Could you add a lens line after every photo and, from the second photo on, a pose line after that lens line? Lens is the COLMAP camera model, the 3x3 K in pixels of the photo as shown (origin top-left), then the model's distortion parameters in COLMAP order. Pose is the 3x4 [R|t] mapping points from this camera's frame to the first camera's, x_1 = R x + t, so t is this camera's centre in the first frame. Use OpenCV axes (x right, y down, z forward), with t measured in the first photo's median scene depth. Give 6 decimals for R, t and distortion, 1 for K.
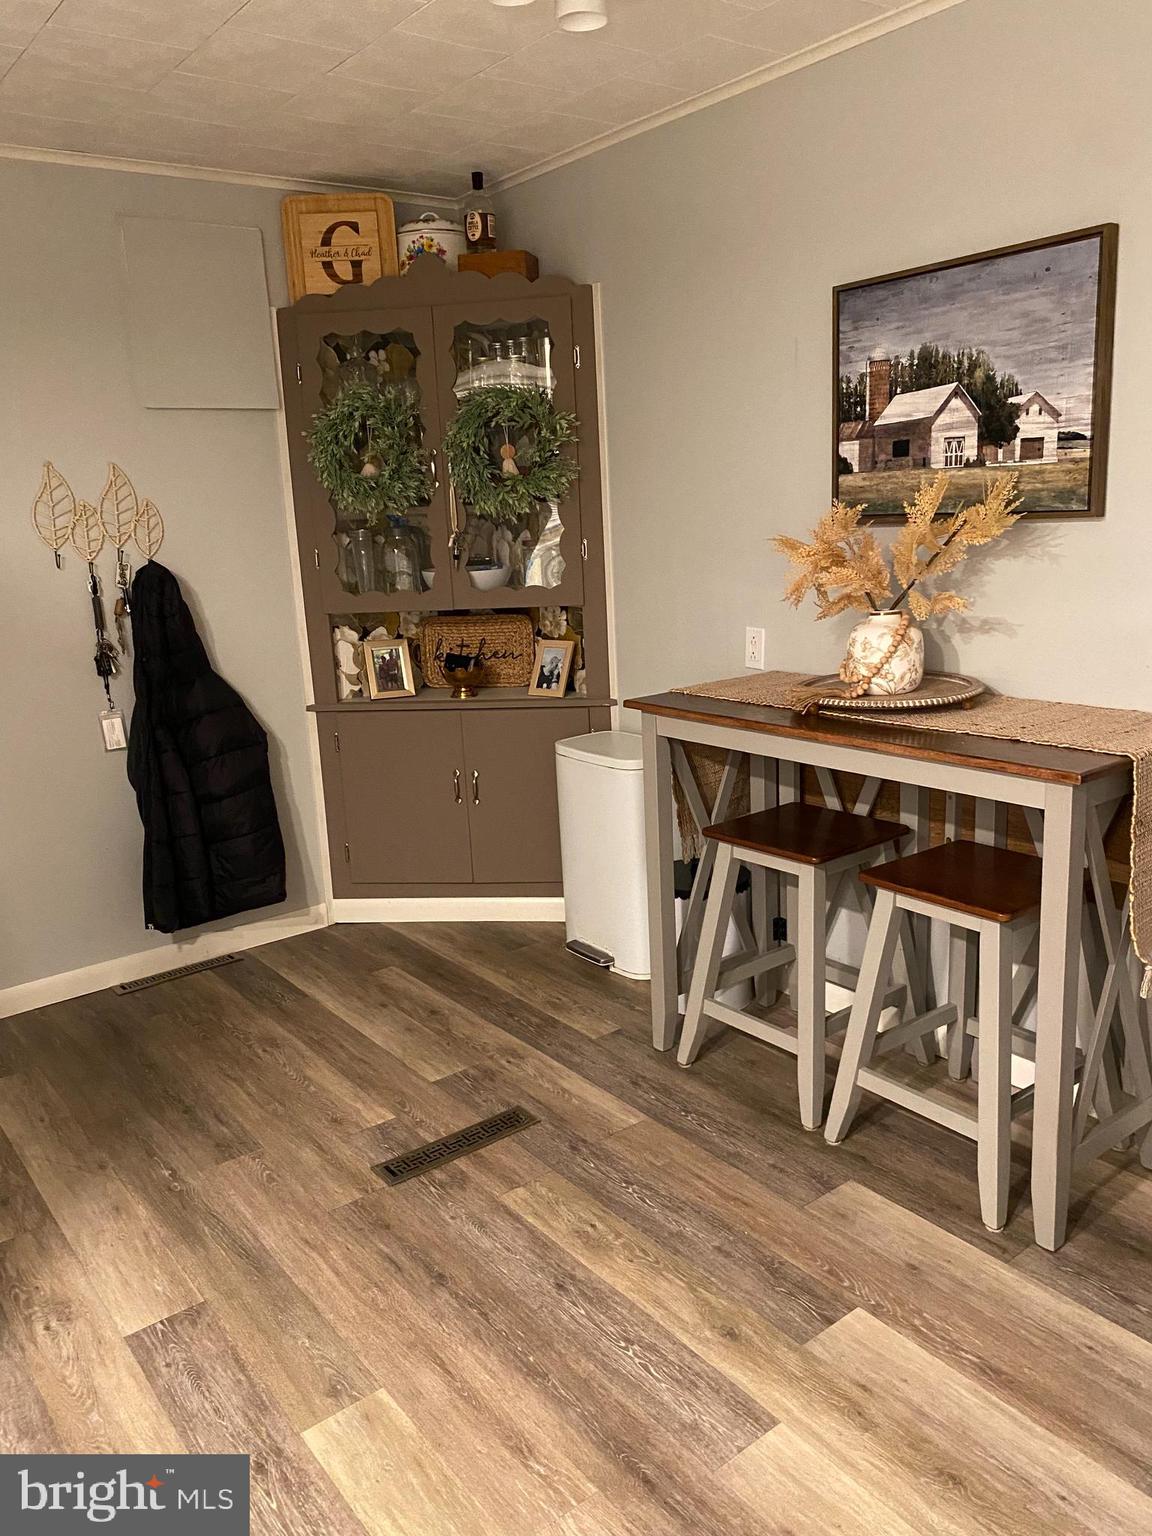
lens RADIAL K [[1161.8, 0, 577.3], [0, 1161.8, 763.4], [0, 0, 1]] dist [0.048859, -0.057432]
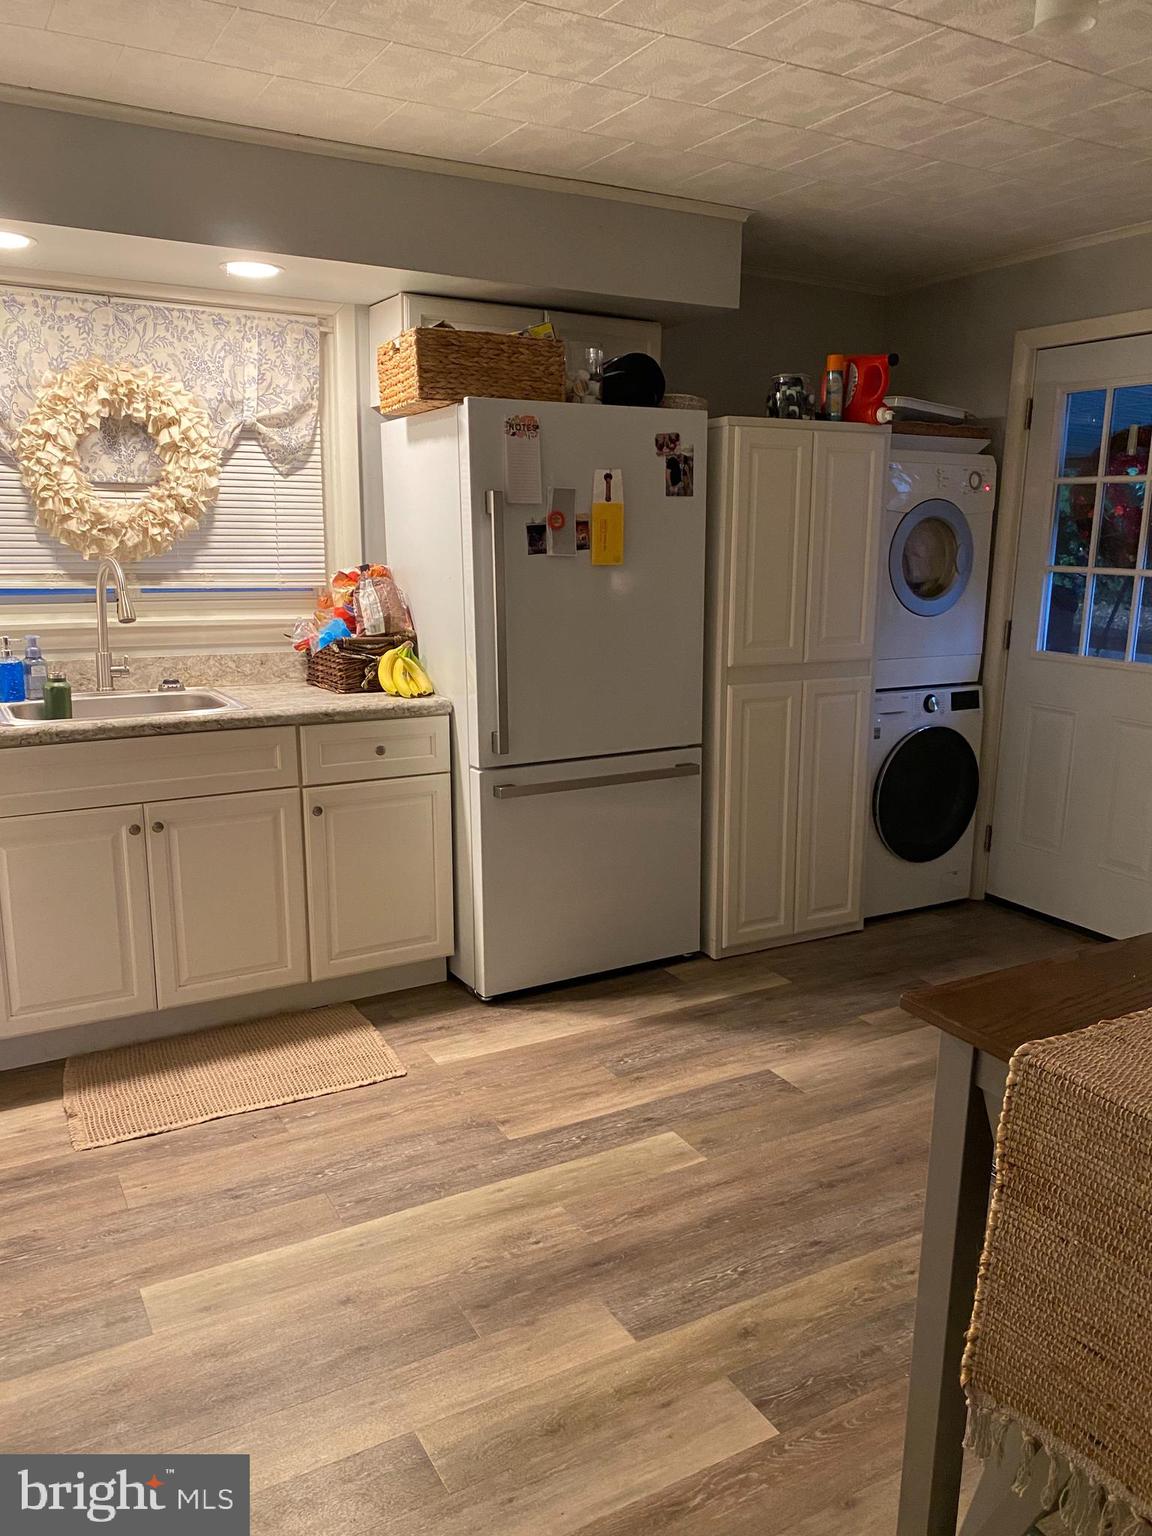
lens RADIAL K [[1161.8, 0, 572.8], [0, 1161.8, 779.3], [0, 0, 1]] dist [0.048859, -0.057432]
pose [[-0.149867, 0.256820, -0.954769, 1.081996], [-0.216504, 0.933714, 0.285141, -0.261288], [0.964710, 0.249444, -0.084331, 0.845085]]
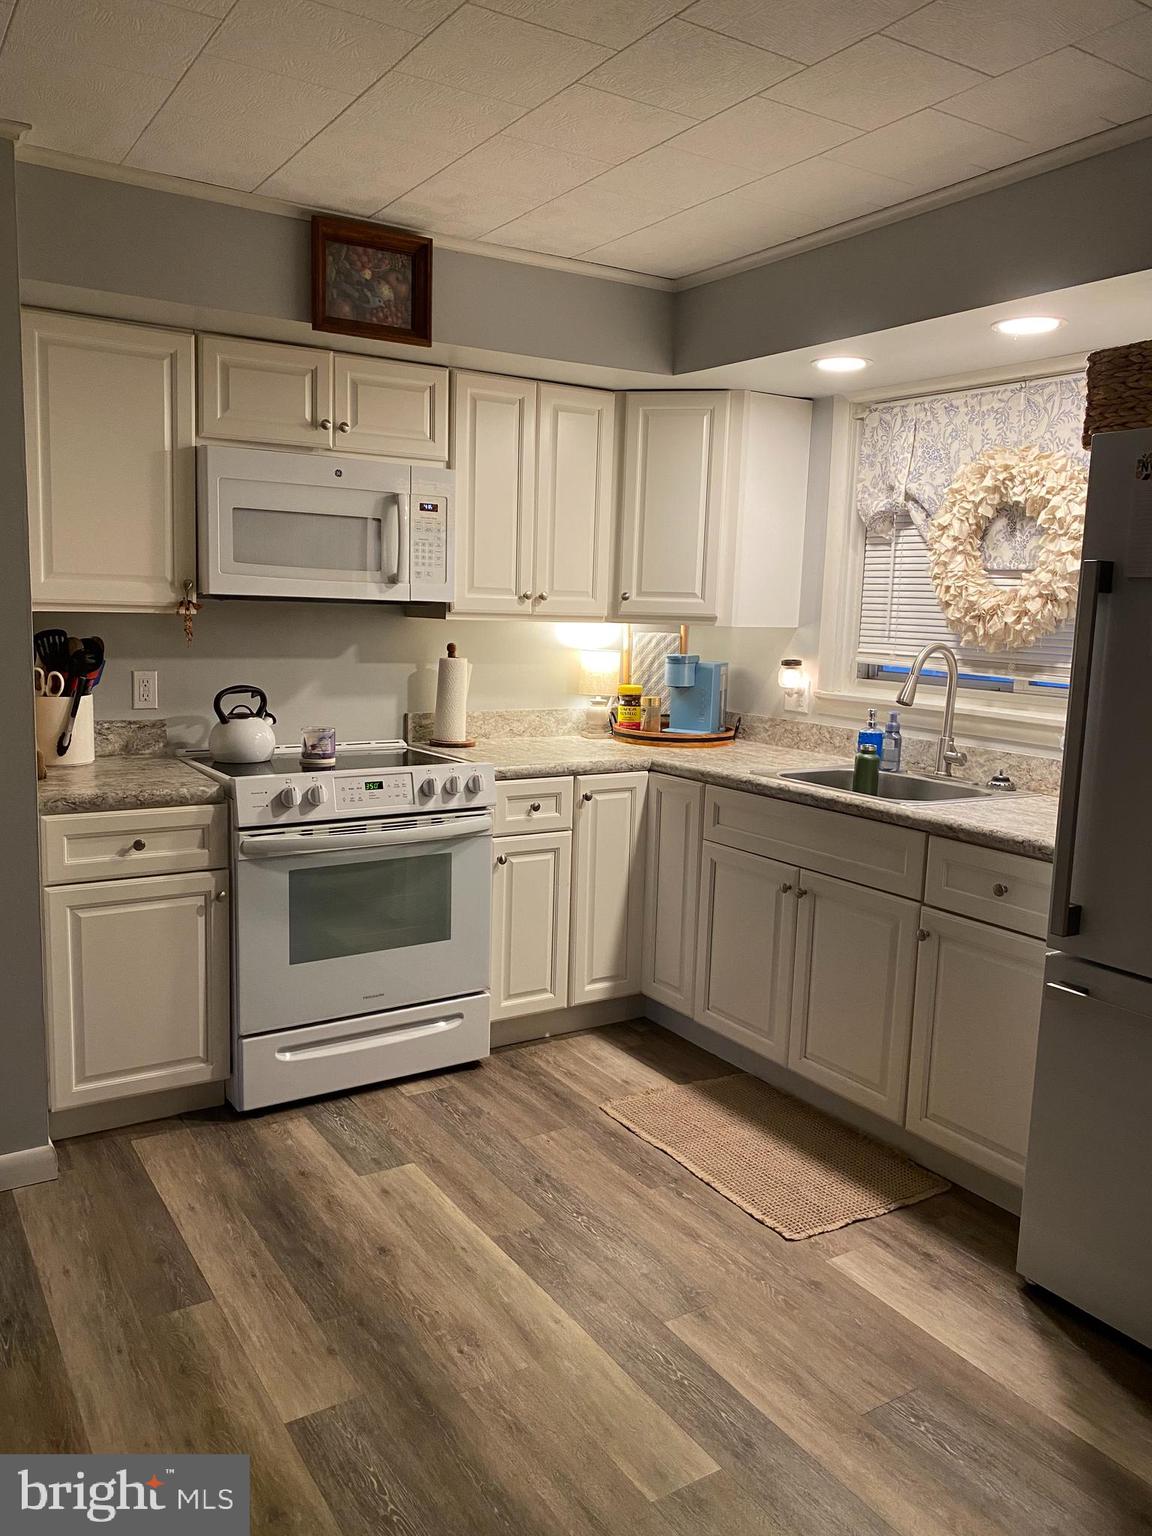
lens RADIAL K [[1161.8, 0, 576.4], [0, 1161.8, 760.3], [0, 0, 1]] dist [0.048859, -0.057432]
pose [[-0.996178, 0.005315, 0.087182, -0.191673], [0.035304, 0.937480, 0.346245, -0.383293], [-0.079891, 0.348000, -0.934084, 1.695643]]
